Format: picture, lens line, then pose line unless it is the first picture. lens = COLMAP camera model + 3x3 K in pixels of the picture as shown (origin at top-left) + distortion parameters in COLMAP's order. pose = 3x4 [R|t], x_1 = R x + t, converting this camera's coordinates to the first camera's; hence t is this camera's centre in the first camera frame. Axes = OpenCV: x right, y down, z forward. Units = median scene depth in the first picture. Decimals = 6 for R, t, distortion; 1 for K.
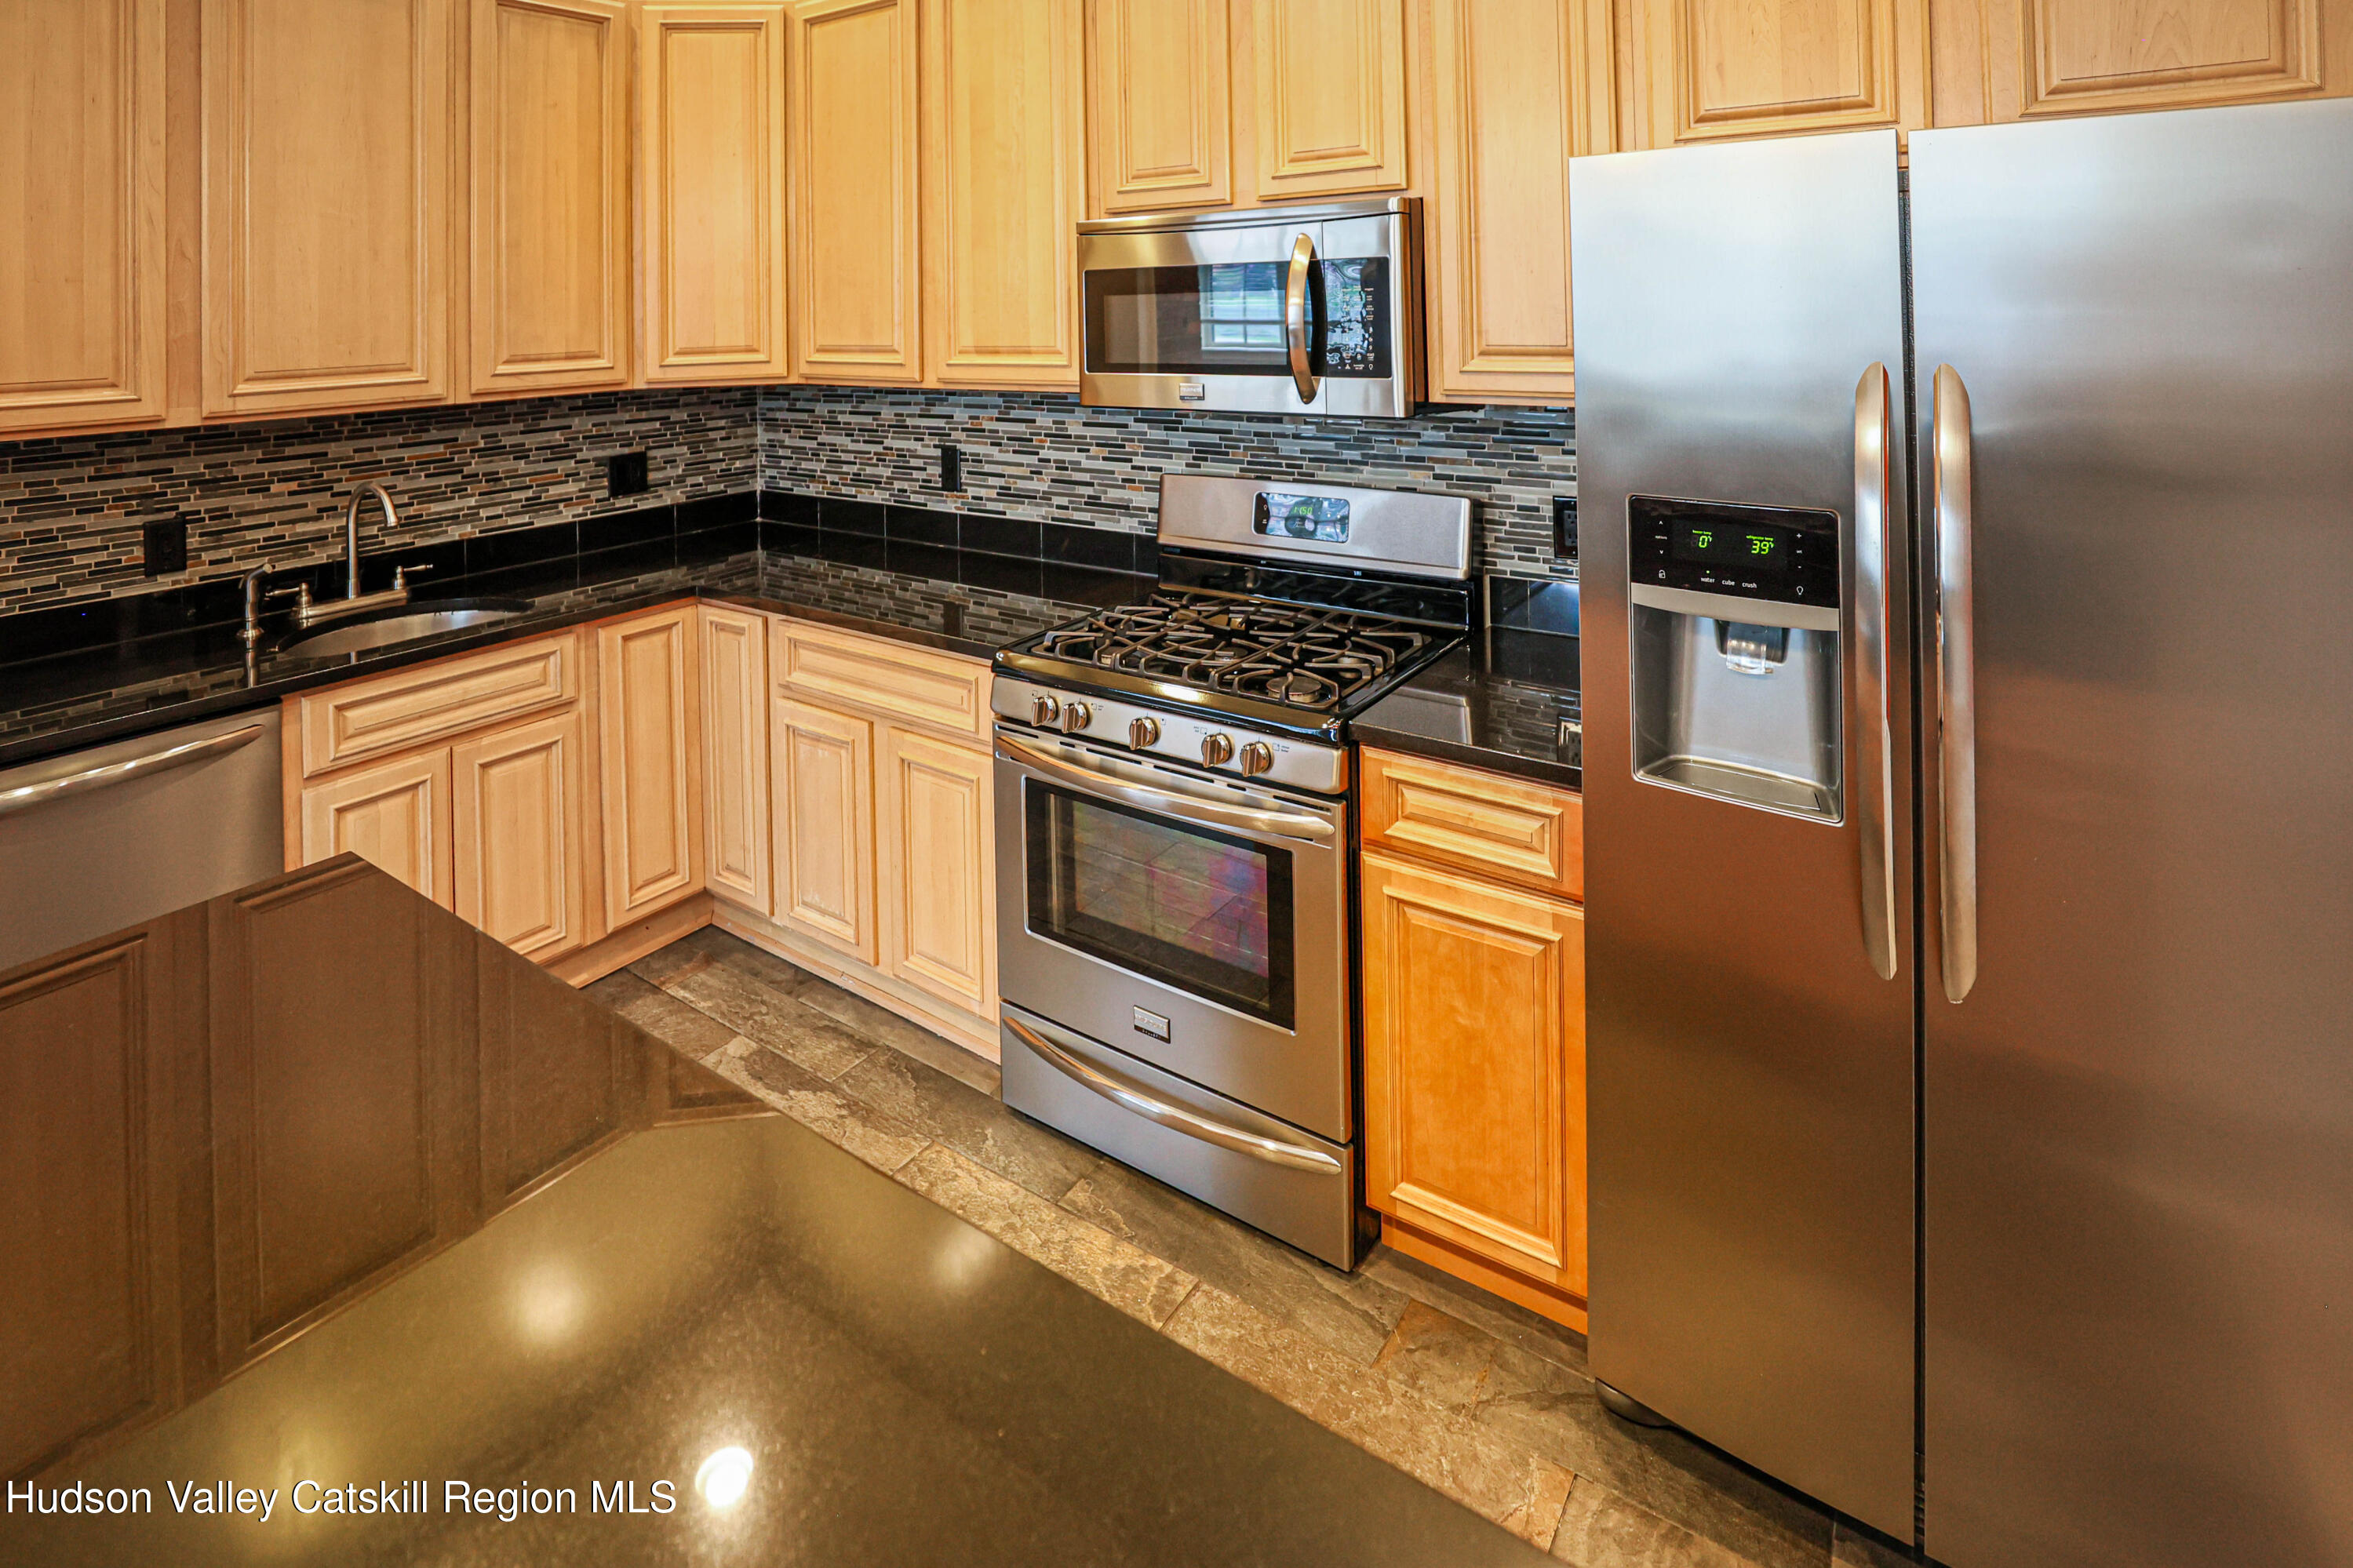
lens RADIAL K [[1159.4, 0, 1178.3], [0, 1159.4, 782.0], [0, 0, 1]] dist [-0.002454, 0.001532]
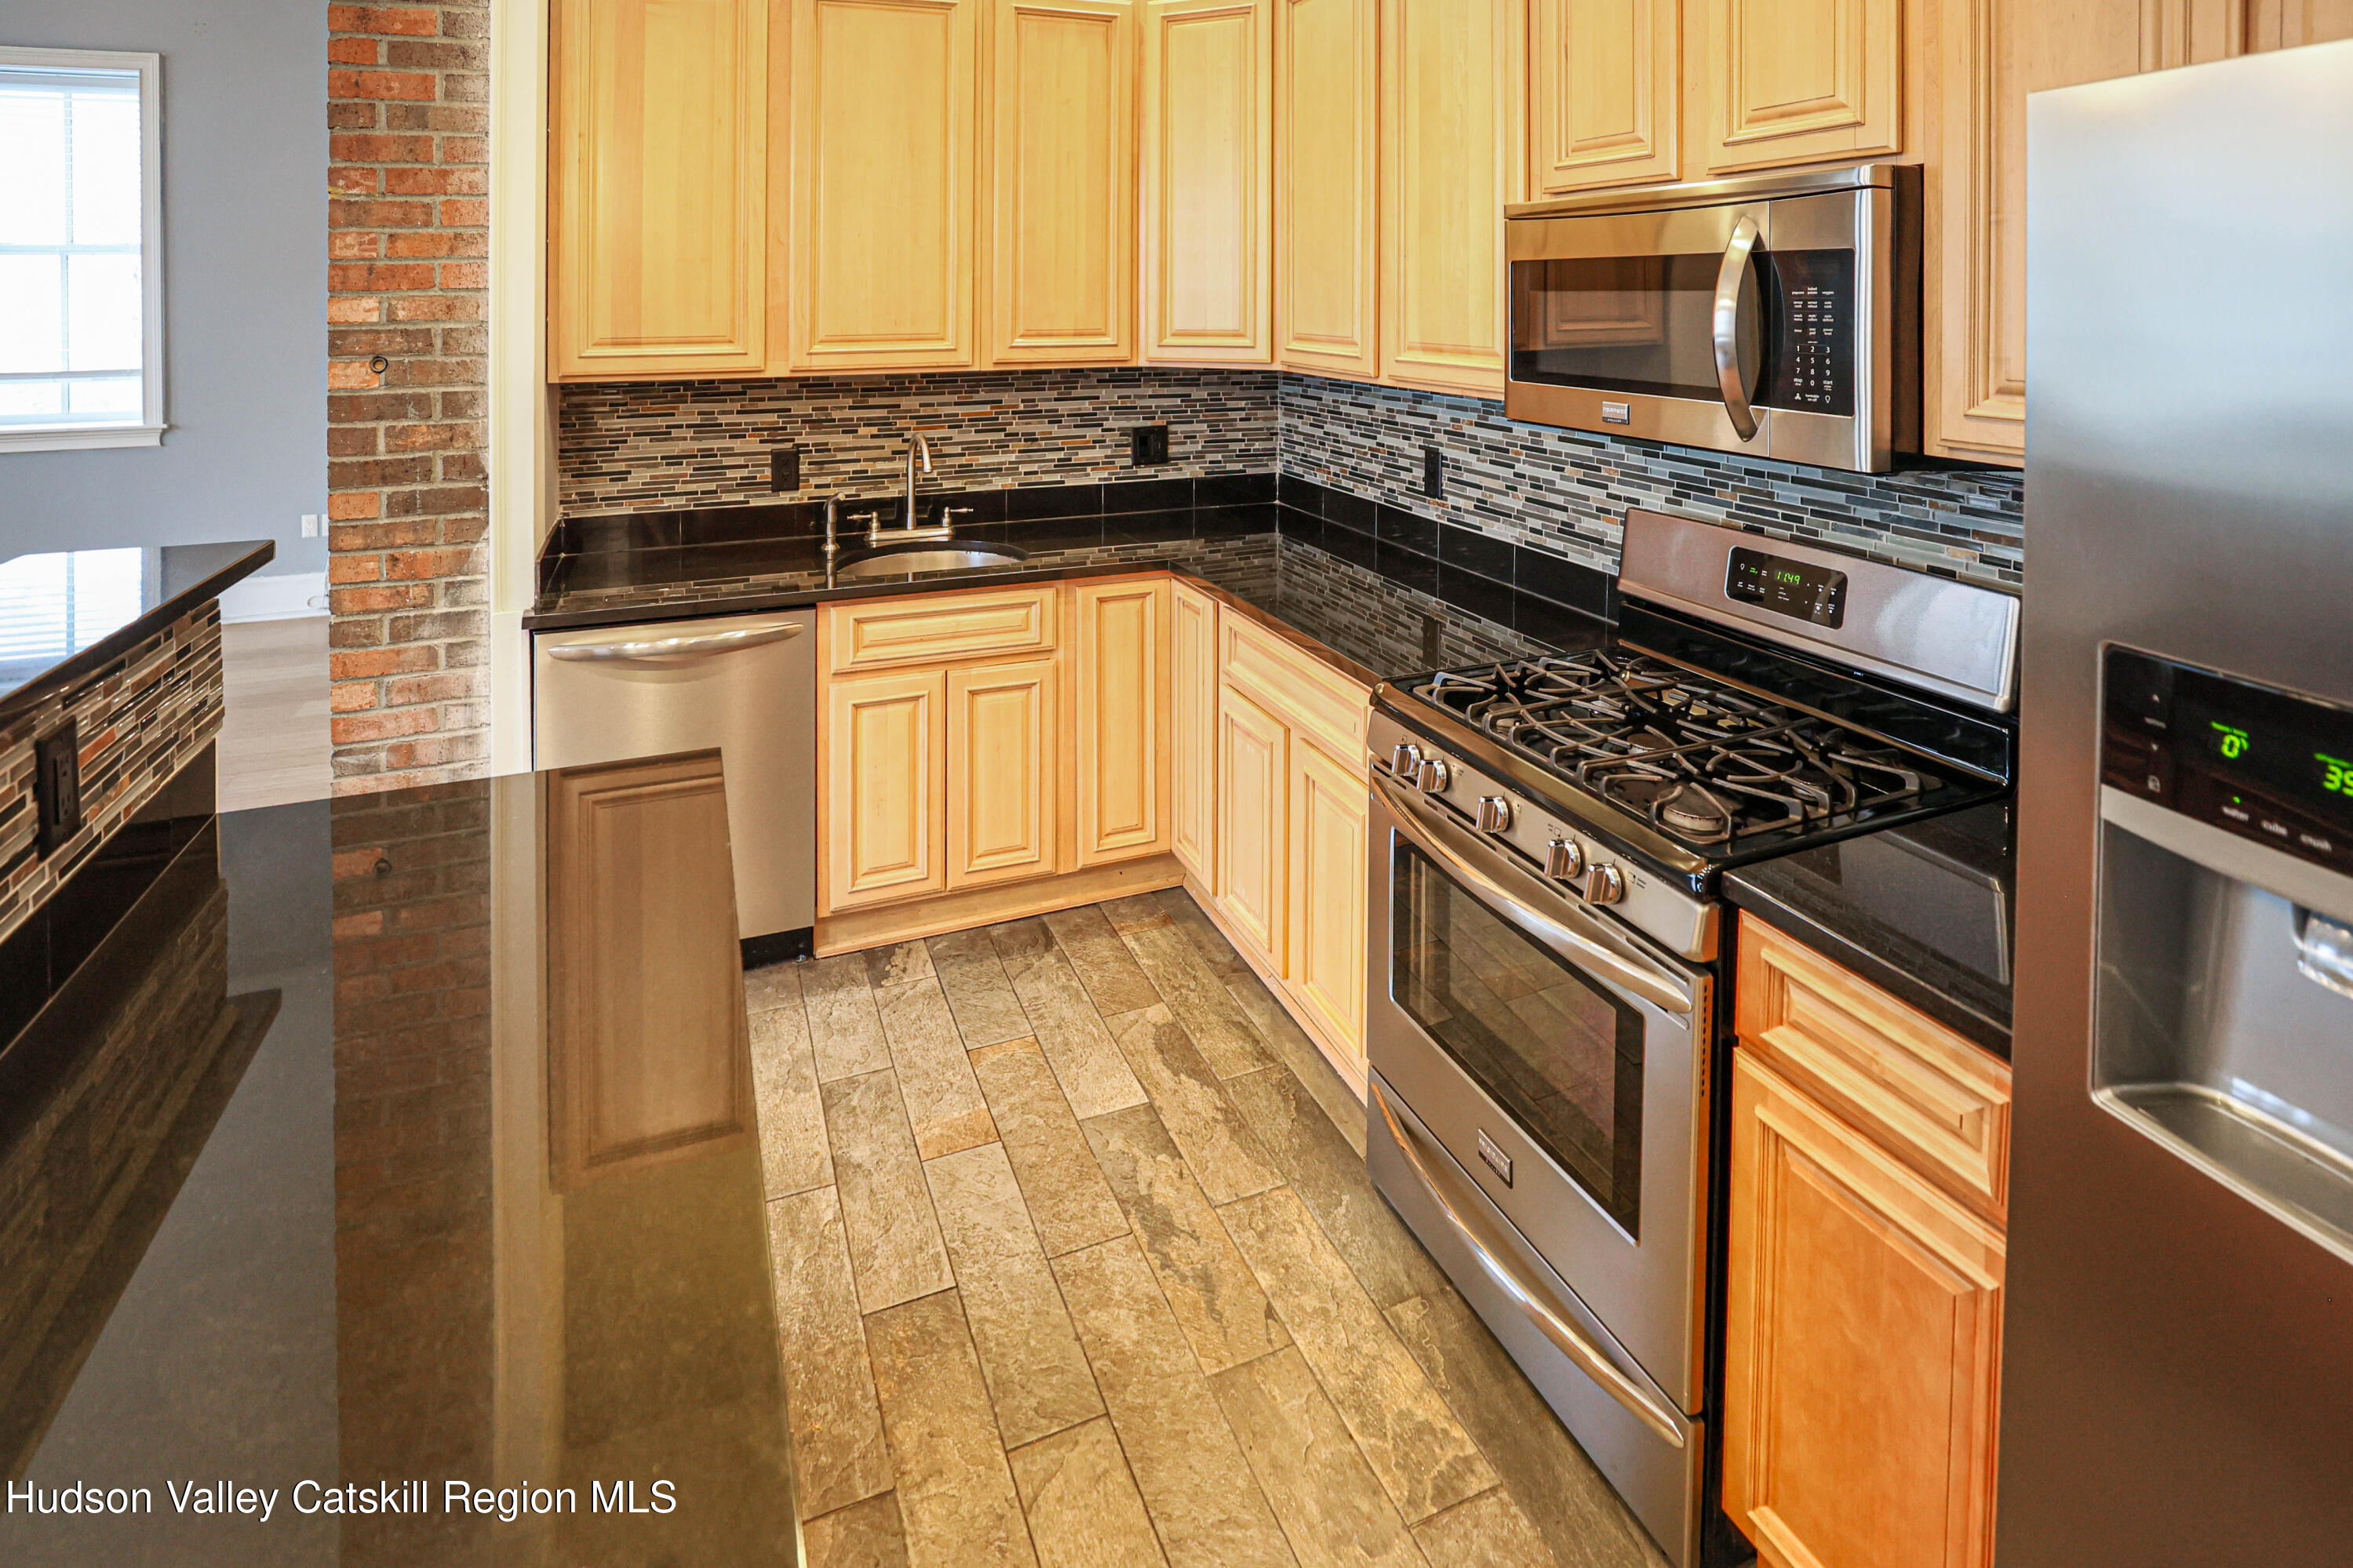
lens RADIAL K [[1208.2, 0, 1210.8], [0, 1208.2, 720.6], [0, 0, 1]] dist [-0.007796, 0.000543]
pose [[0.830730, 0.209168, -0.515883, 0.196765], [-0.232097, 0.972476, 0.020548, -0.067123], [0.505982, 0.102665, 0.856412, 0.139568]]
